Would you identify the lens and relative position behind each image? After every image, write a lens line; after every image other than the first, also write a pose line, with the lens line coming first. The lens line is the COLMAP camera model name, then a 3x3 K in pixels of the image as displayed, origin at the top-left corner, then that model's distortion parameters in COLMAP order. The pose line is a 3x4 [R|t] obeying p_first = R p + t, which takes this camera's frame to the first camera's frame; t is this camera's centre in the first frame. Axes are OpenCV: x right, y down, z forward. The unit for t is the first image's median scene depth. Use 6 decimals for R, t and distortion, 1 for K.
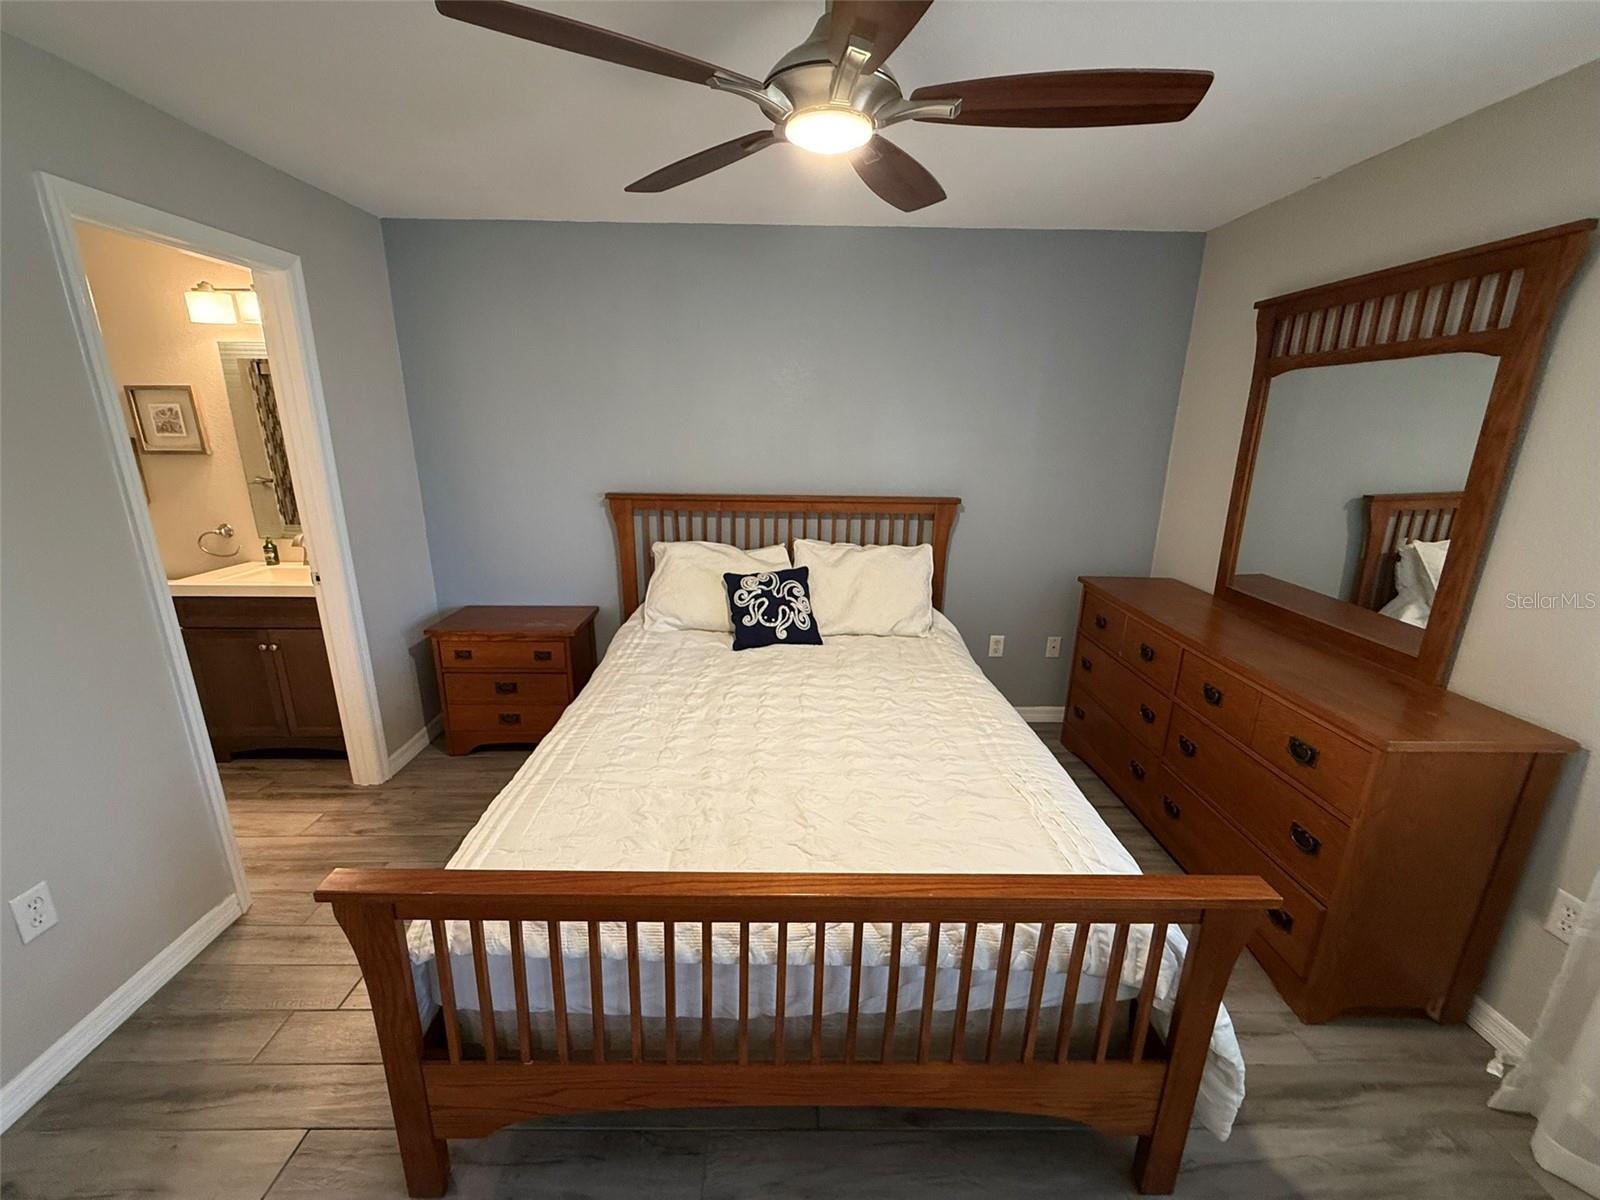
lens RADIAL K [[638.4, 0, 796.0], [0, 638.4, 601.2], [0, 0, 1]] dist [-0.002399, 0.000499]
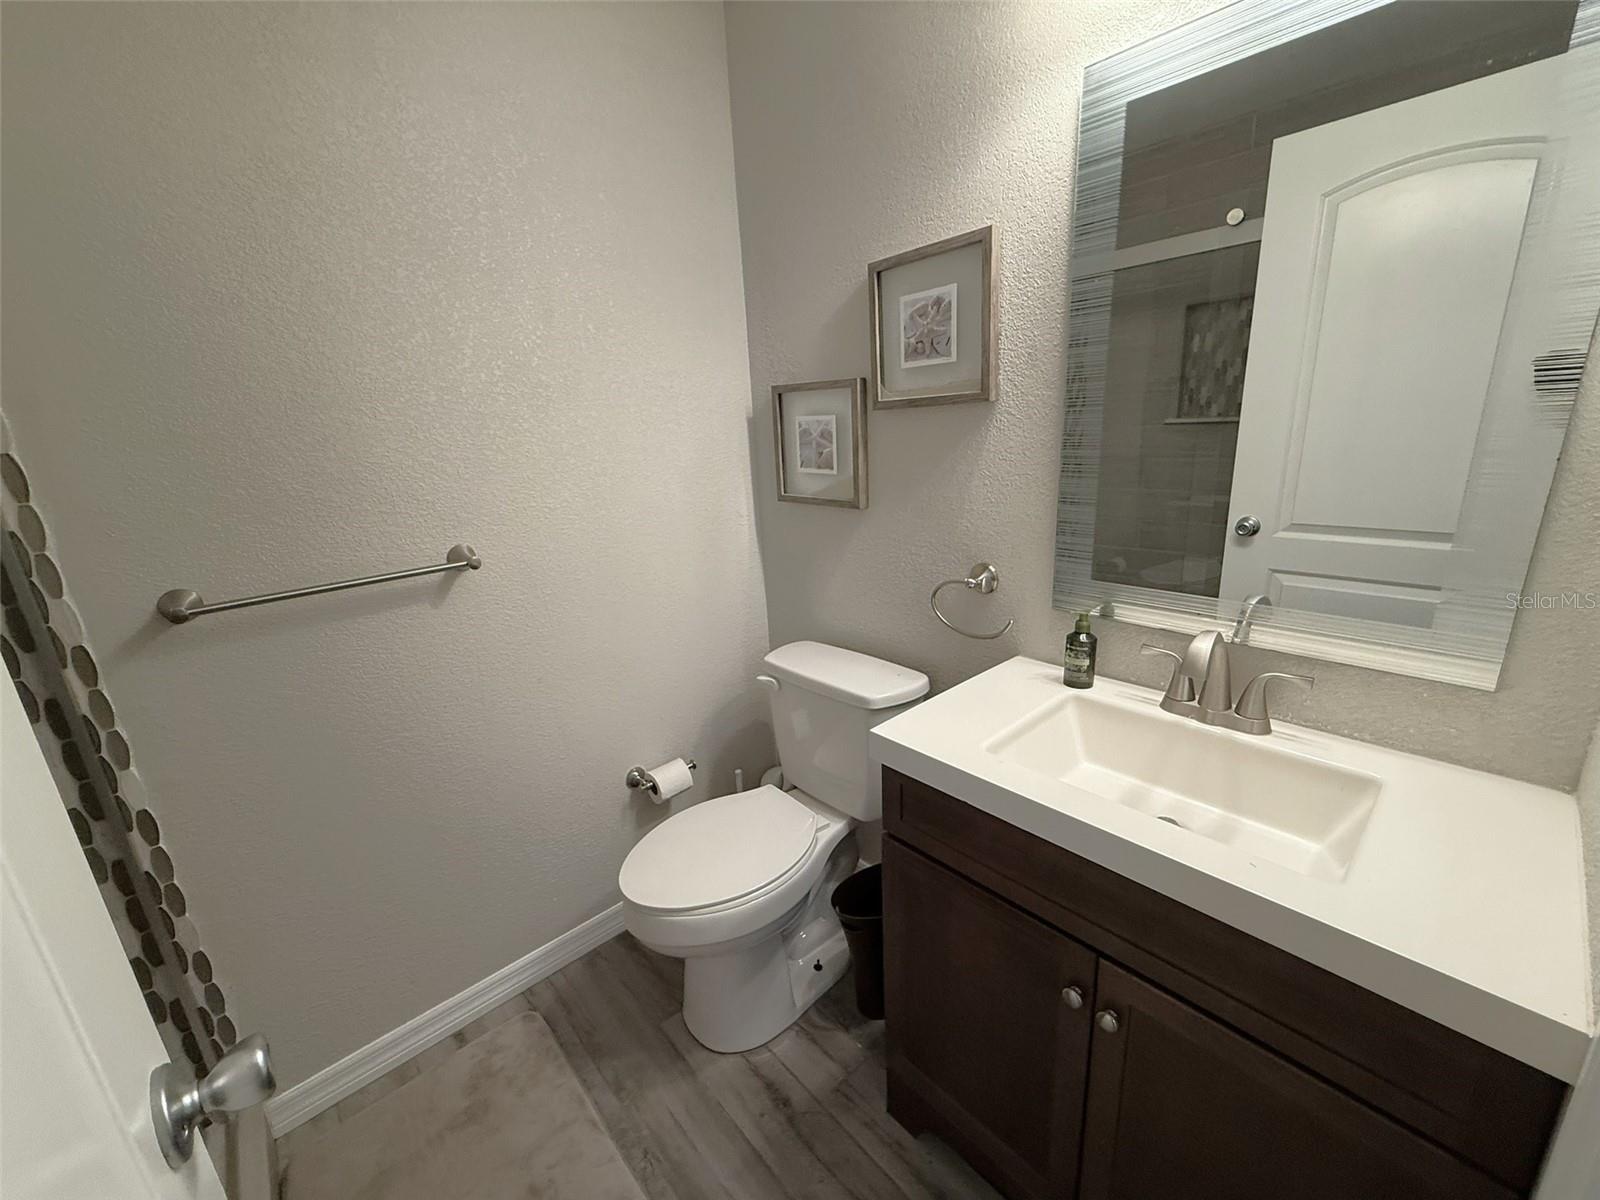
lens RADIAL K [[638.4, 0, 797.4], [0, 638.4, 598.3], [0, 0, 1]] dist [-0.002399, 0.000499]
pose [[0.650885, 0.157314, -0.742699, -0.718037], [-0.144099, 0.986111, 0.082587, -0.127380], [0.745375, 0.053267, 0.664514, 0.676484]]
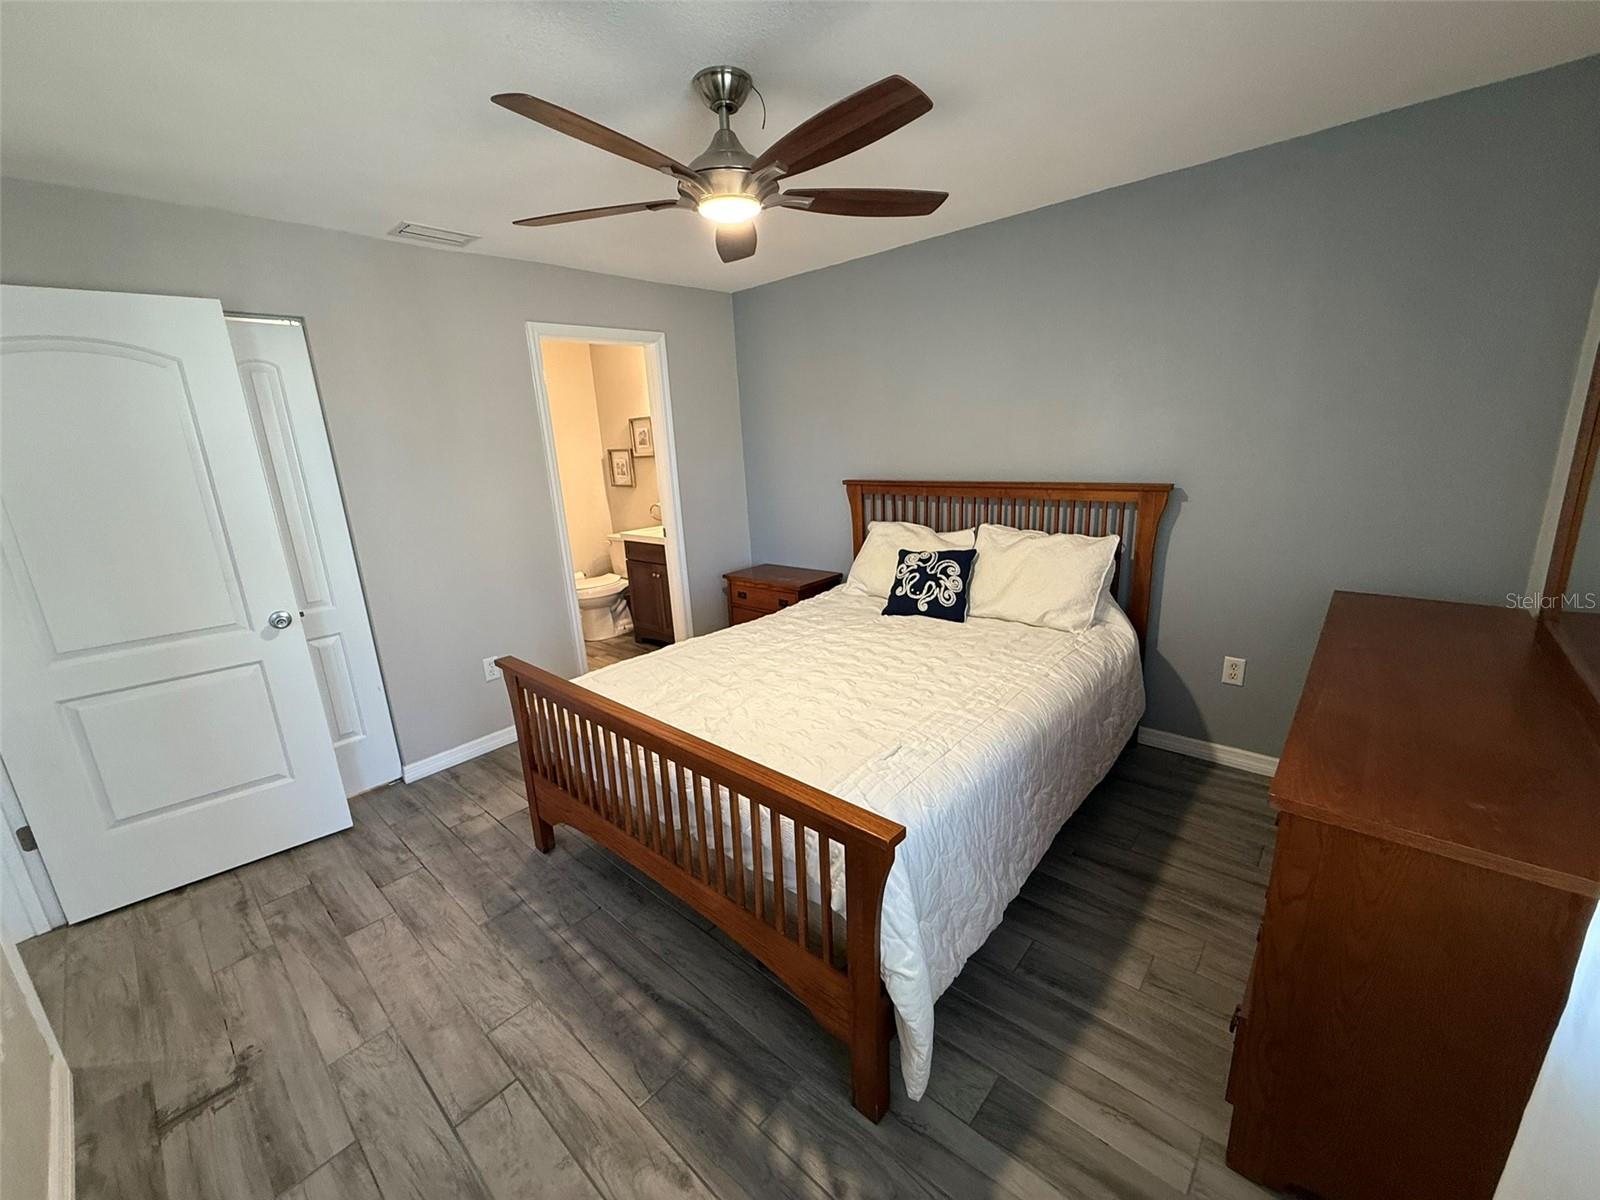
lens RADIAL K [[638.4, 0, 798.2], [0, 638.4, 602.8], [0, 0, 1]] dist [-0.002399, 0.000499]
pose [[0.733494, 0.124095, -0.668272, 0.526292], [-0.123784, 0.991139, 0.048185, 0.017949], [0.668329, 0.047378, 0.742355, 0.041774]]
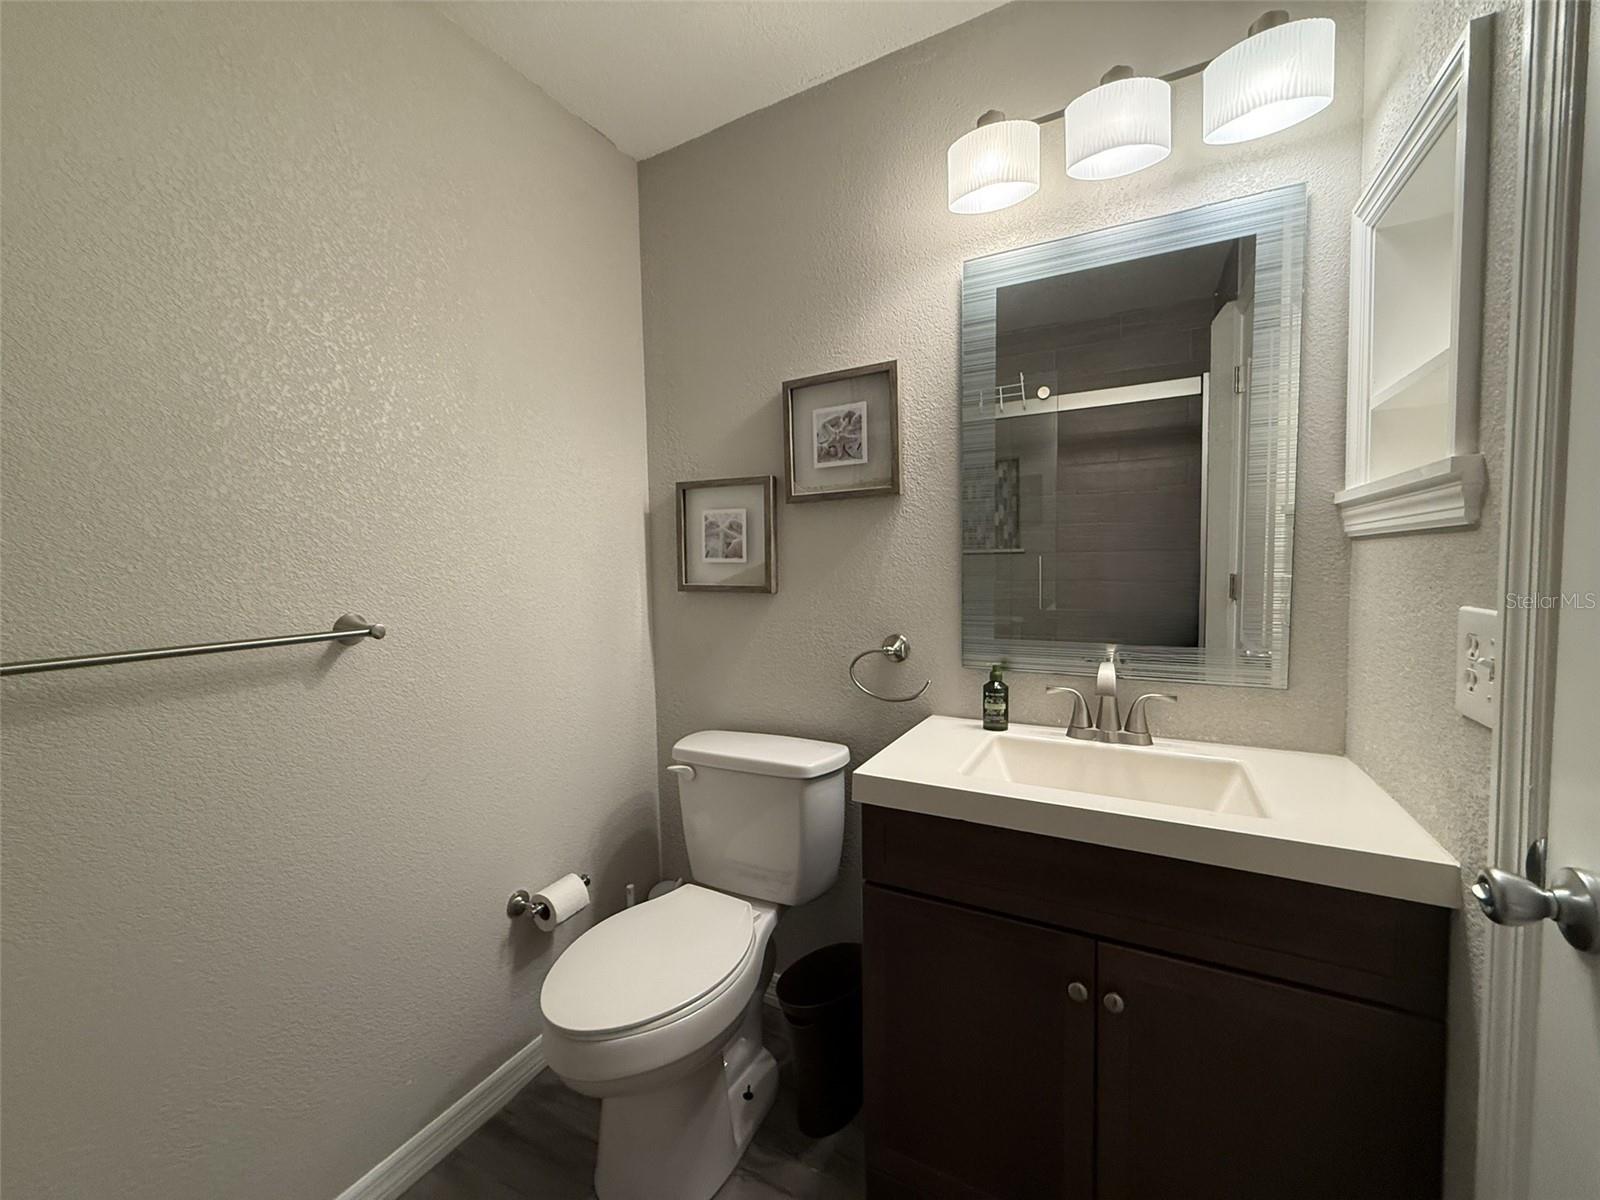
lens RADIAL K [[638.4, 0, 799.0], [0, 638.4, 597.2], [0, 0, 1]] dist [-0.002399, 0.000499]
pose [[0.870127, -0.001136, -0.492826, -0.793160], [-0.104199, 0.976966, -0.186224, -0.054158], [0.481686, 0.213391, 0.849967, 0.590745]]
